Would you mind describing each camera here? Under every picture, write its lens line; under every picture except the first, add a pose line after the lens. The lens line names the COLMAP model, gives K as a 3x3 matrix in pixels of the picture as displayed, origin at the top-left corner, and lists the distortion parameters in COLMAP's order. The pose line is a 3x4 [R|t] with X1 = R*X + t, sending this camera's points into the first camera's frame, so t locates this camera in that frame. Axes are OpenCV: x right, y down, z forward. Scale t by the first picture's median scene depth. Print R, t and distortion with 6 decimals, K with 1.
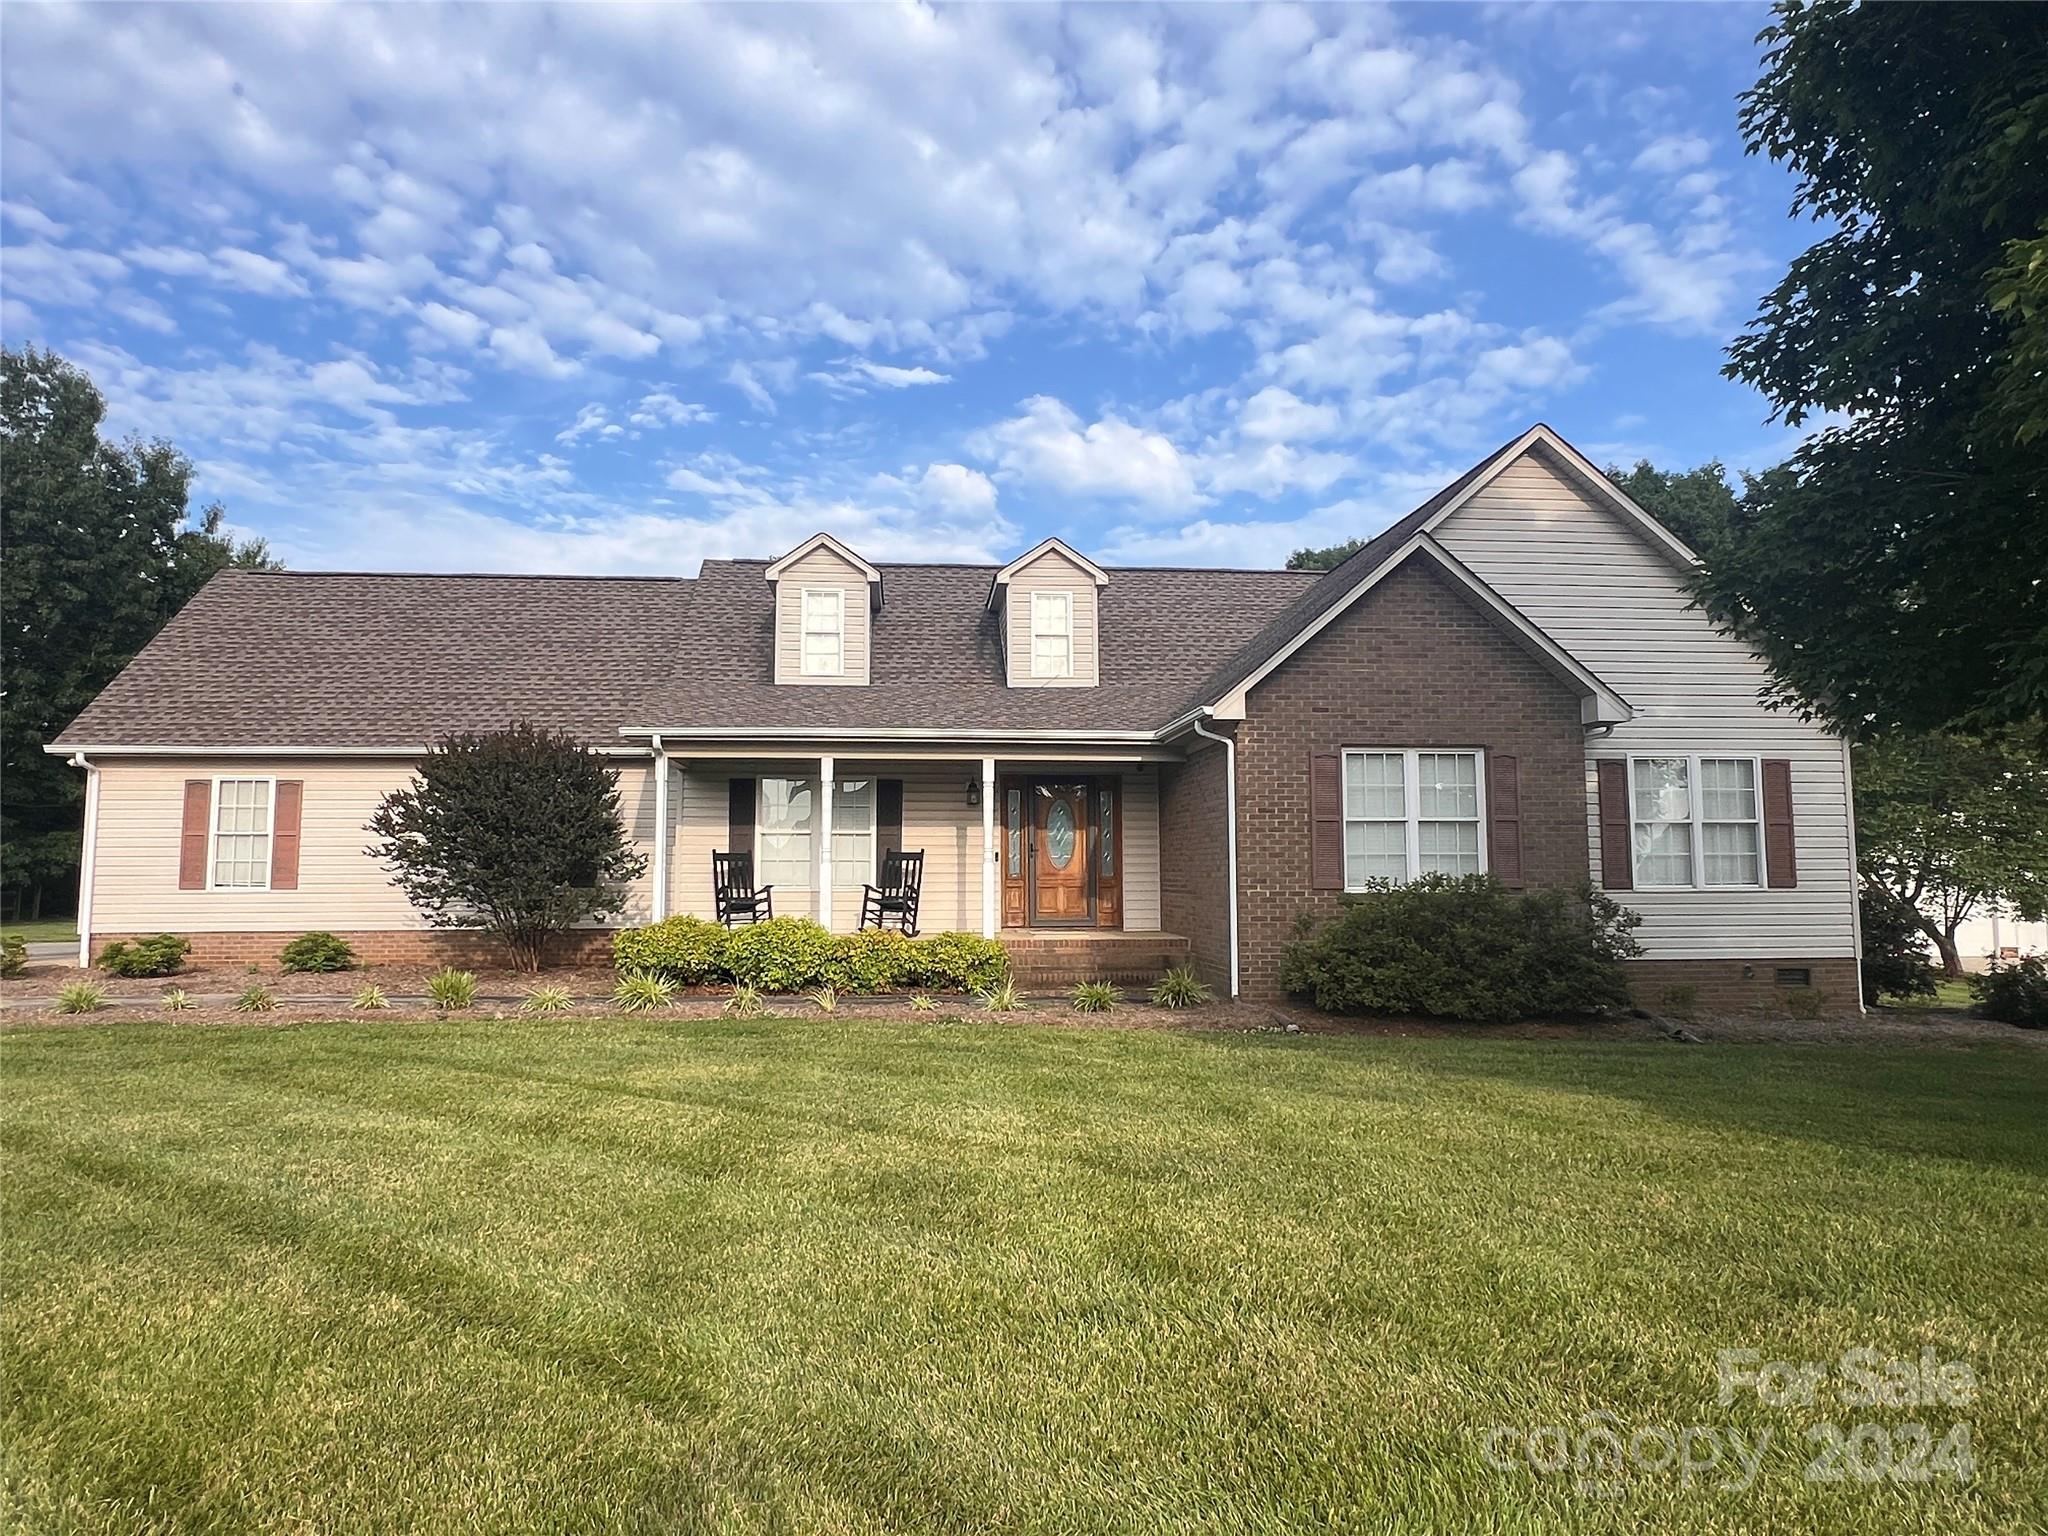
lens RADIAL K [[1223.5, 0, 1029.5], [0, 1223.5, 757.6], [0, 0, 1]] dist [0.002363, -0.000145]
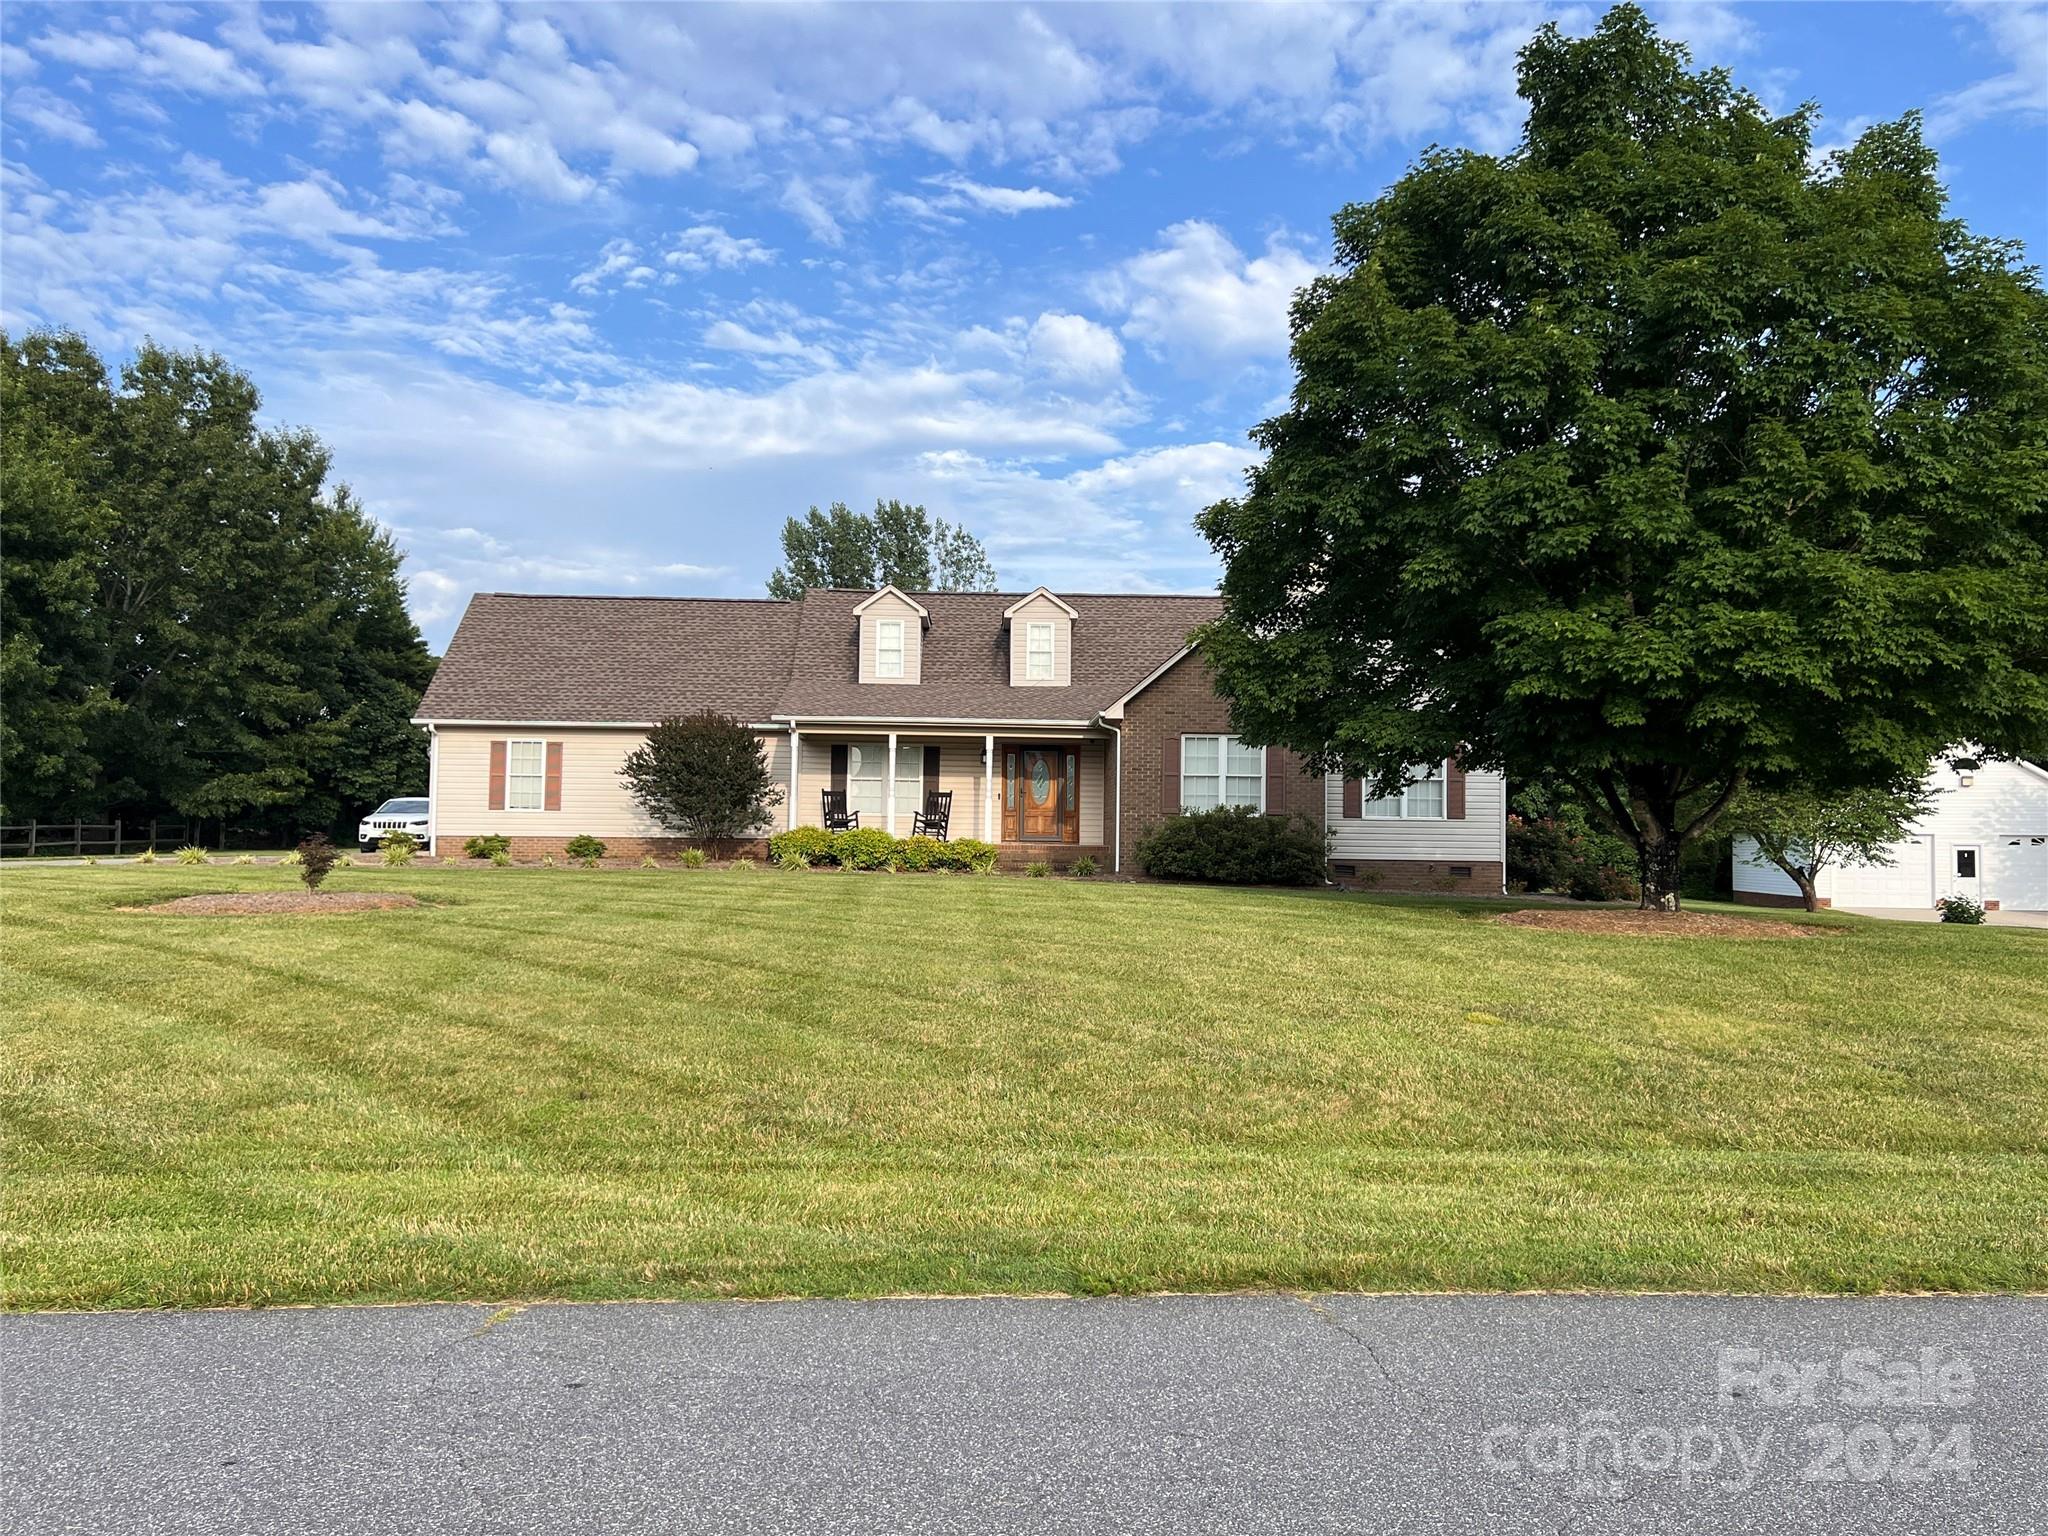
lens RADIAL K [[1804.4, 0, 1024.0], [0, 1804.4, 775.7], [0, 0, 1]] dist [0.159393, -0.285525]
pose [[0.994235, 0.012177, -0.106525, 0.029747], [-0.007048, 0.998803, 0.048394, -0.006818], [0.106987, -0.047365, 0.993132, -0.153391]]
